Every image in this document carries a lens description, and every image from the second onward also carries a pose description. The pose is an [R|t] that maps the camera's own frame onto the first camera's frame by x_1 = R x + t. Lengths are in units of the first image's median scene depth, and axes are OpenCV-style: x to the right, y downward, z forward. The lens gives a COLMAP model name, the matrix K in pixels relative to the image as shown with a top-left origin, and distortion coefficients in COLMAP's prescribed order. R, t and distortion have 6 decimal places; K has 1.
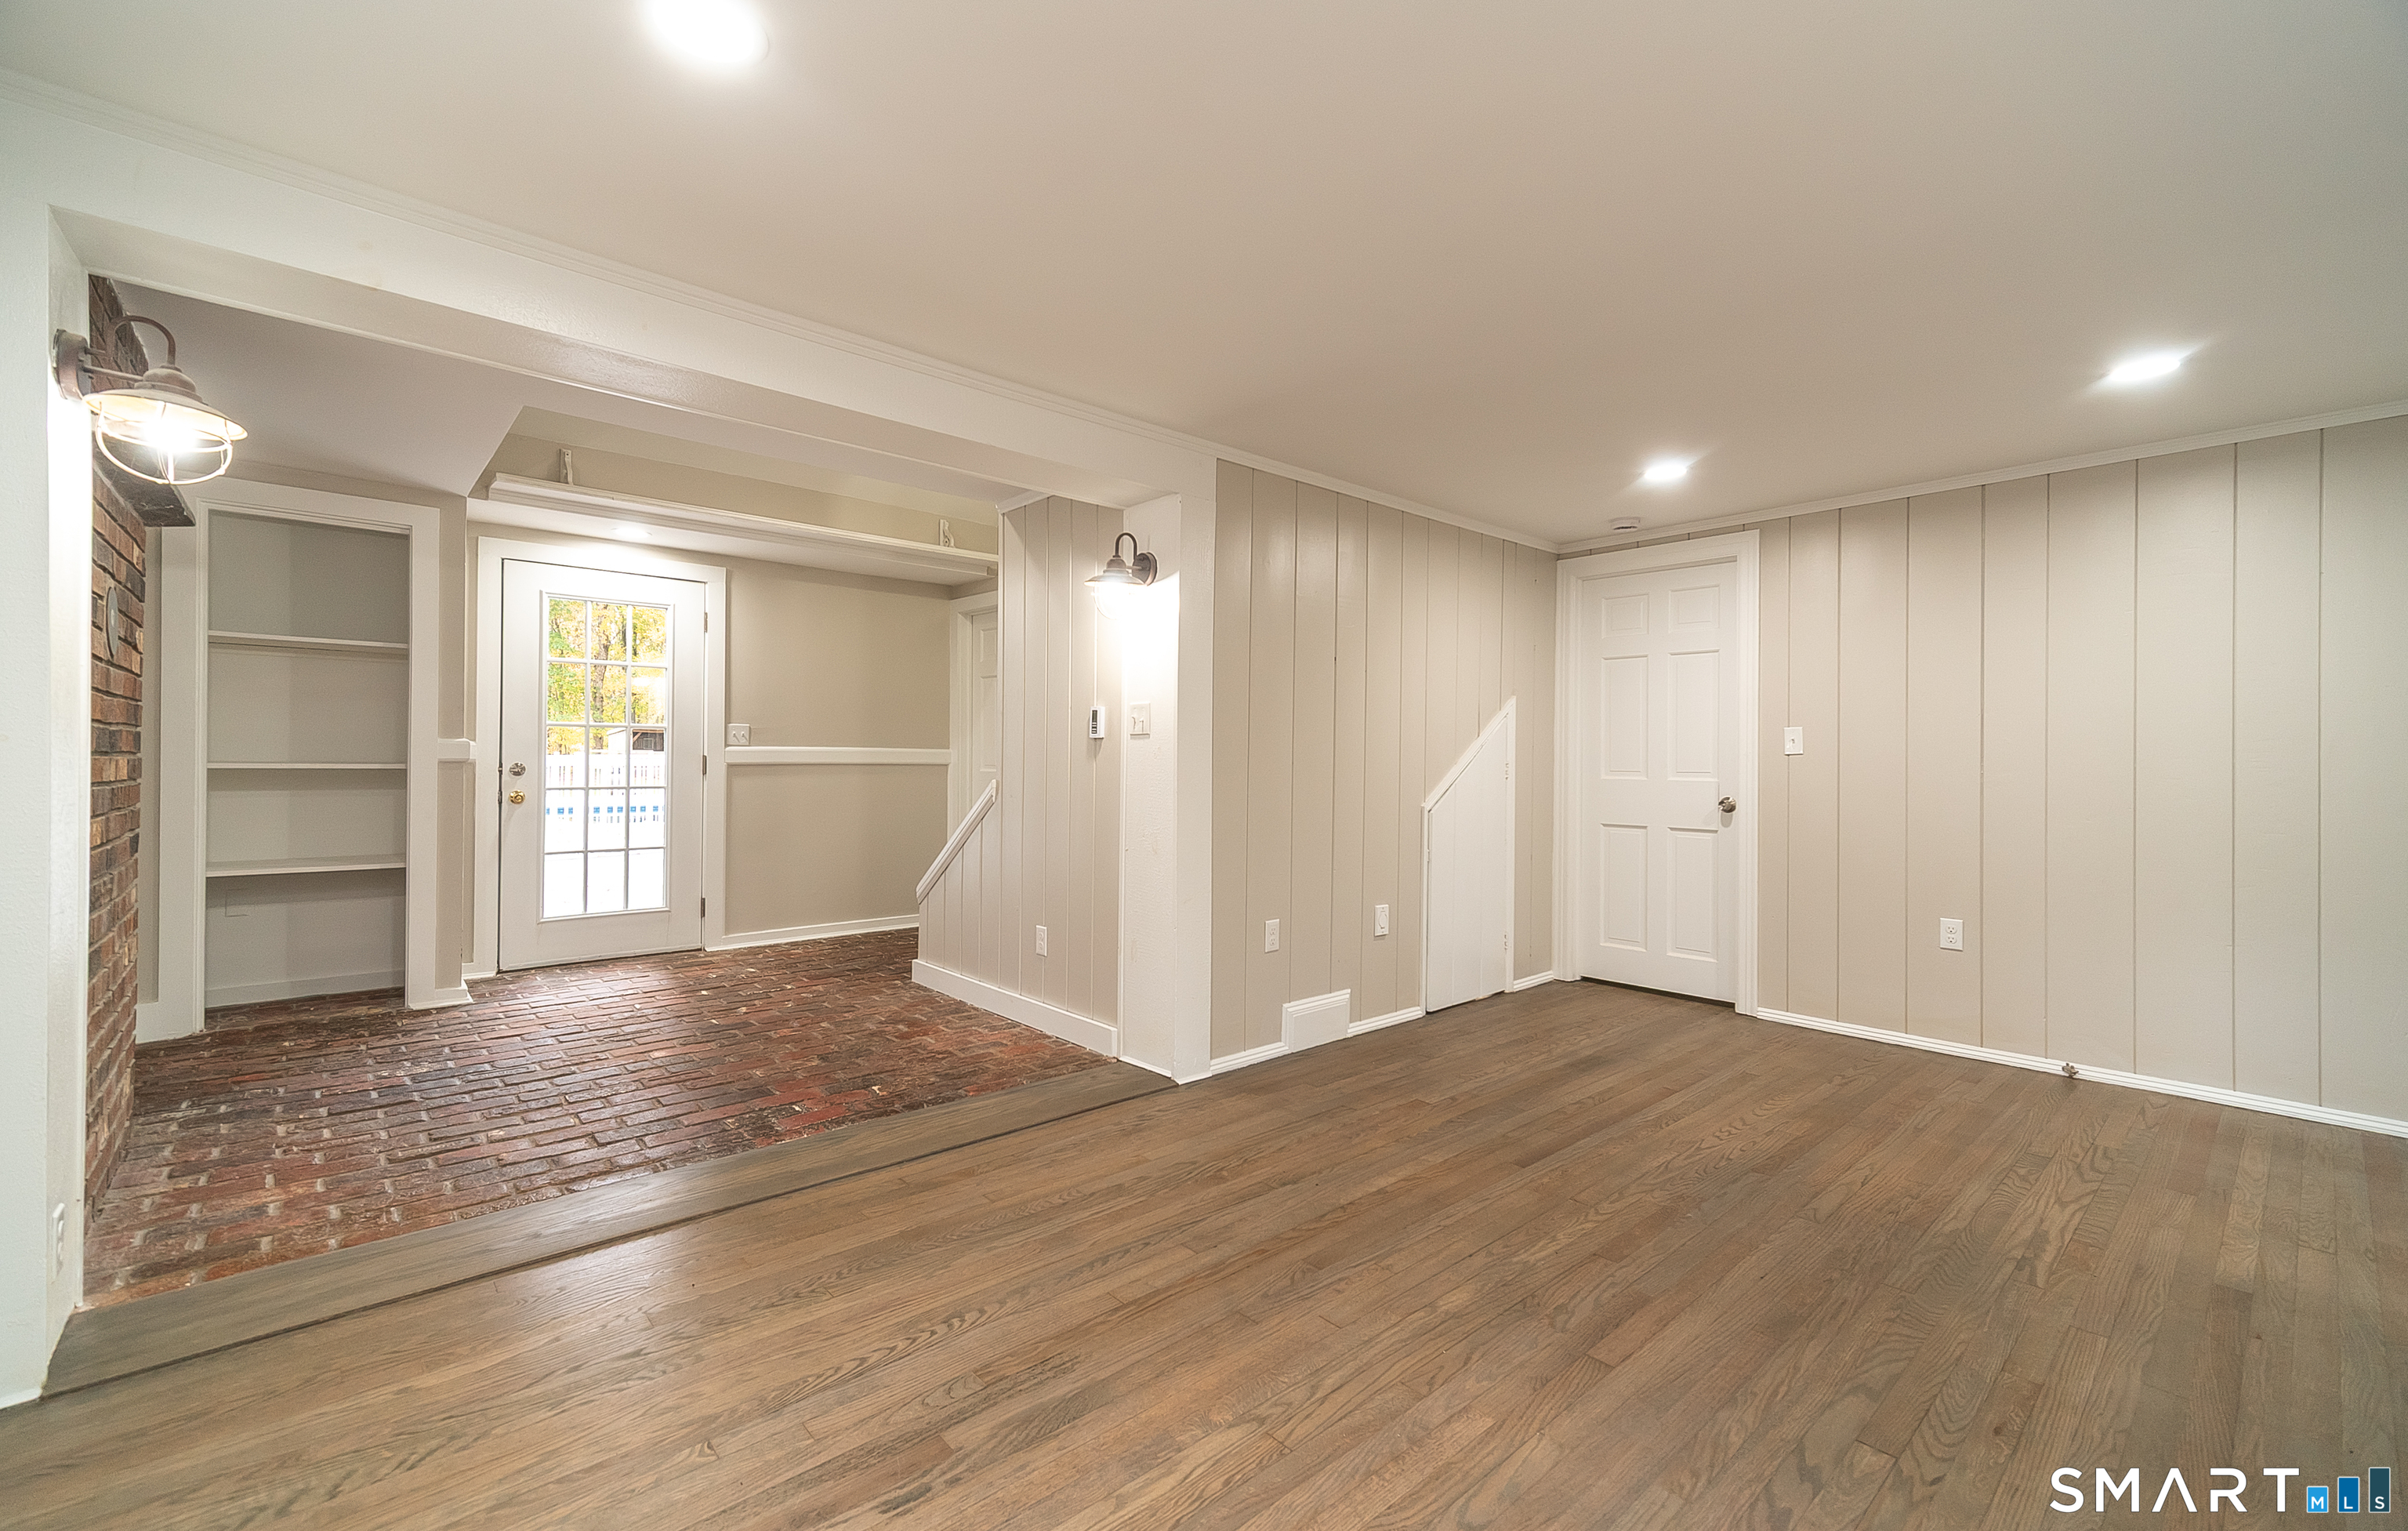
lens RADIAL K [[992.5, 0, 1213.8], [0, 992.5, 753.2], [0, 0, 1]] dist [-0.002172, 0.000623]
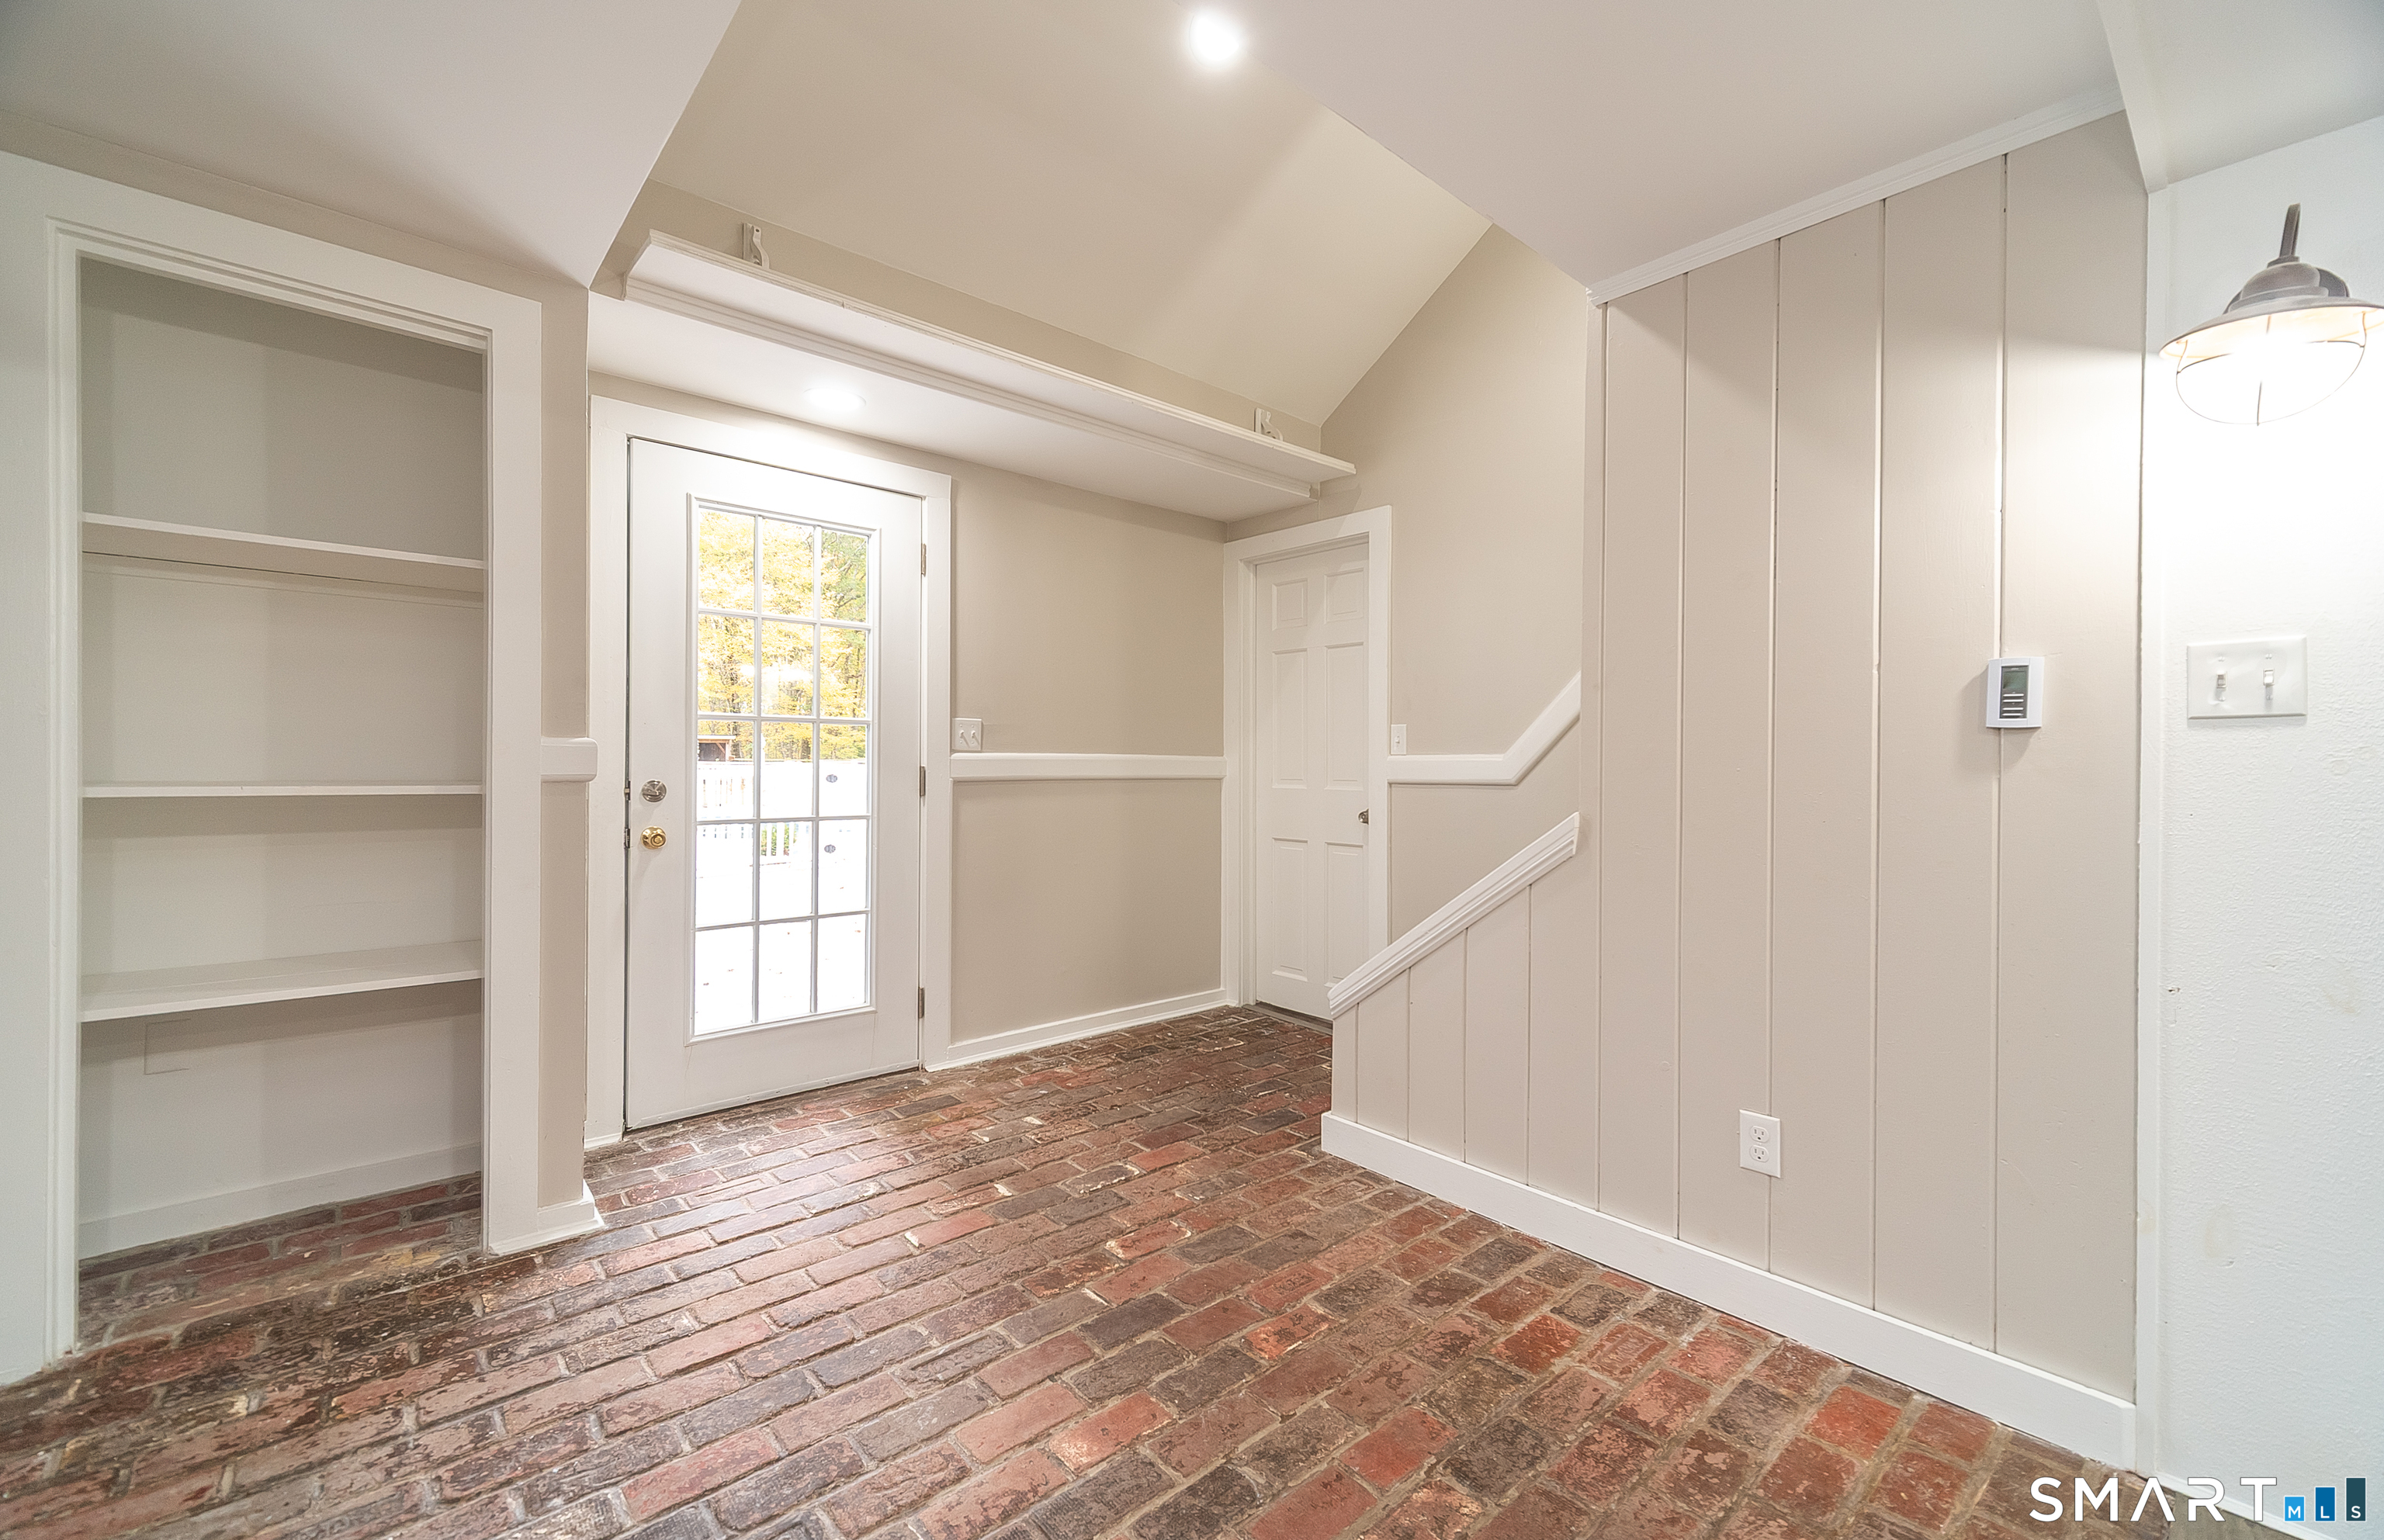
lens RADIAL K [[959.3, 0, 1179.4], [0, 959.3, 764.8], [0, 0, 1]] dist [0.008437, -0.000872]
pose [[0.999750, -0.002141, -0.022254, -0.426096], [0.002251, 0.999985, 0.004920, -0.001832], [0.022243, -0.004969, 0.999740, 0.487871]]
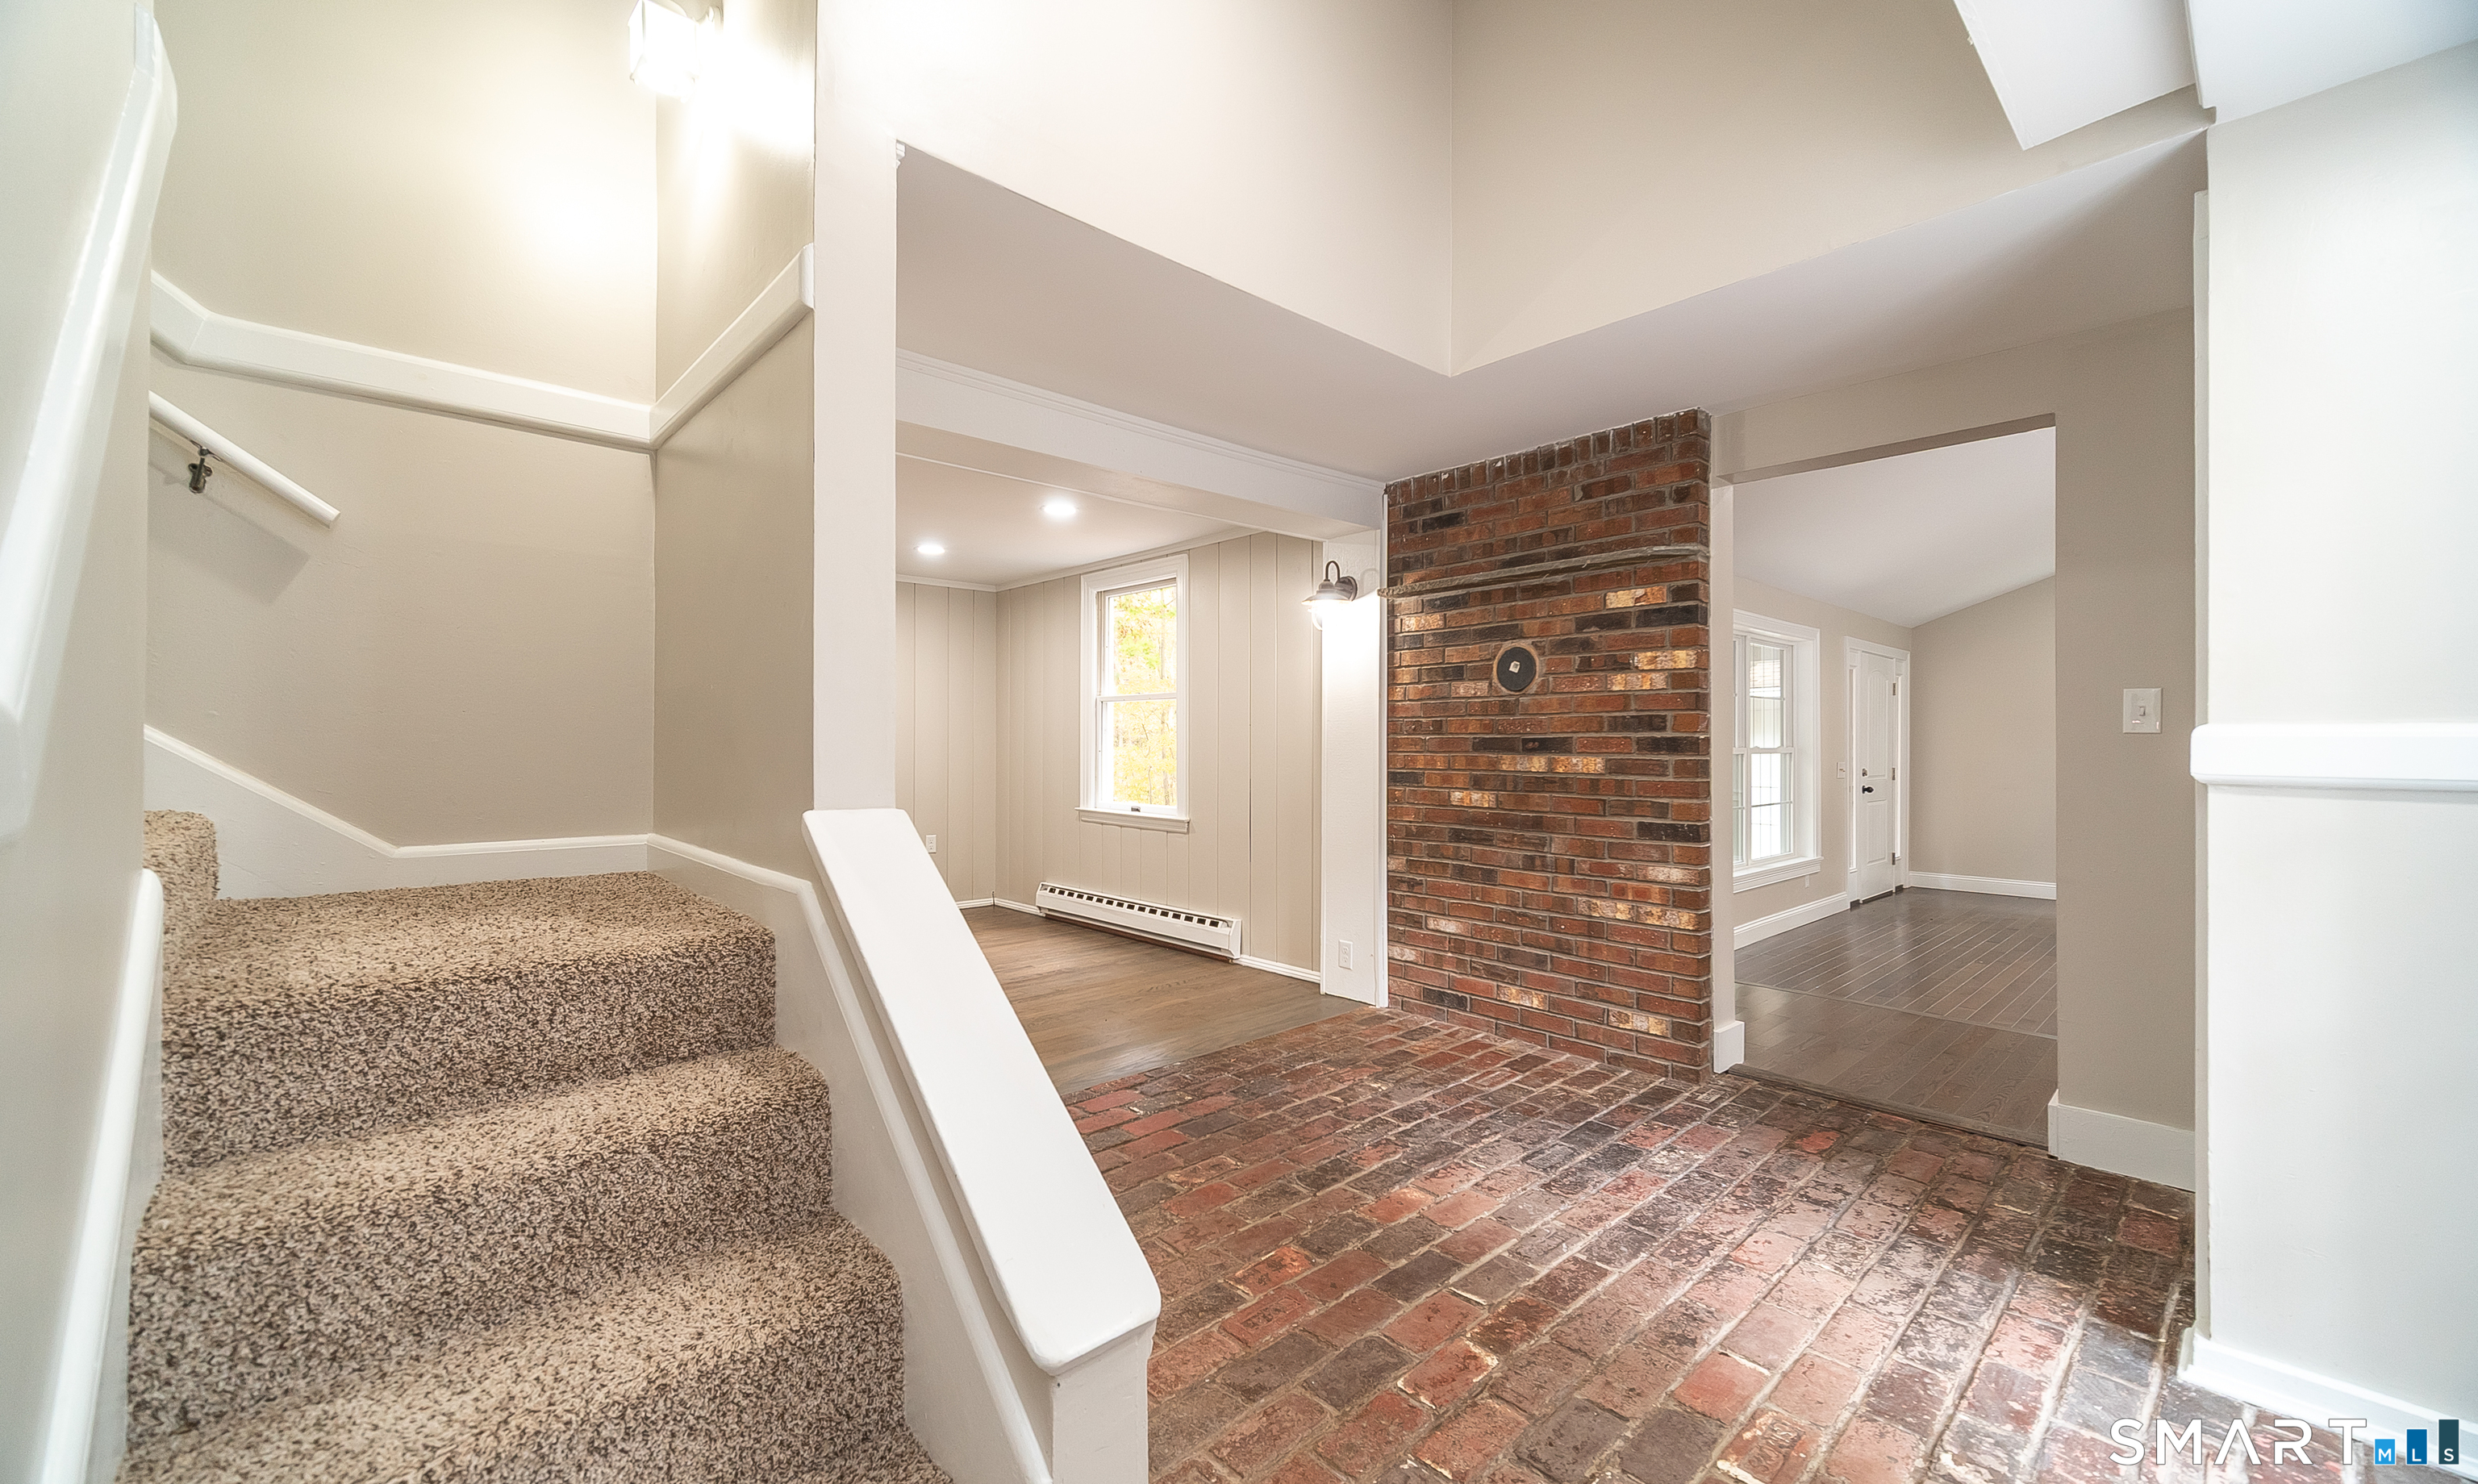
lens RADIAL K [[960.2, 0, 1227.5], [0, 960.2, 740.7], [0, 0, 1]] dist [0.003451, 0.000293]
pose [[-0.999834, -0.011471, -0.014128, -0.354663], [-0.011310, 0.999871, -0.011440, 0.001412], [0.014257, -0.011278, -0.999835, 1.403365]]
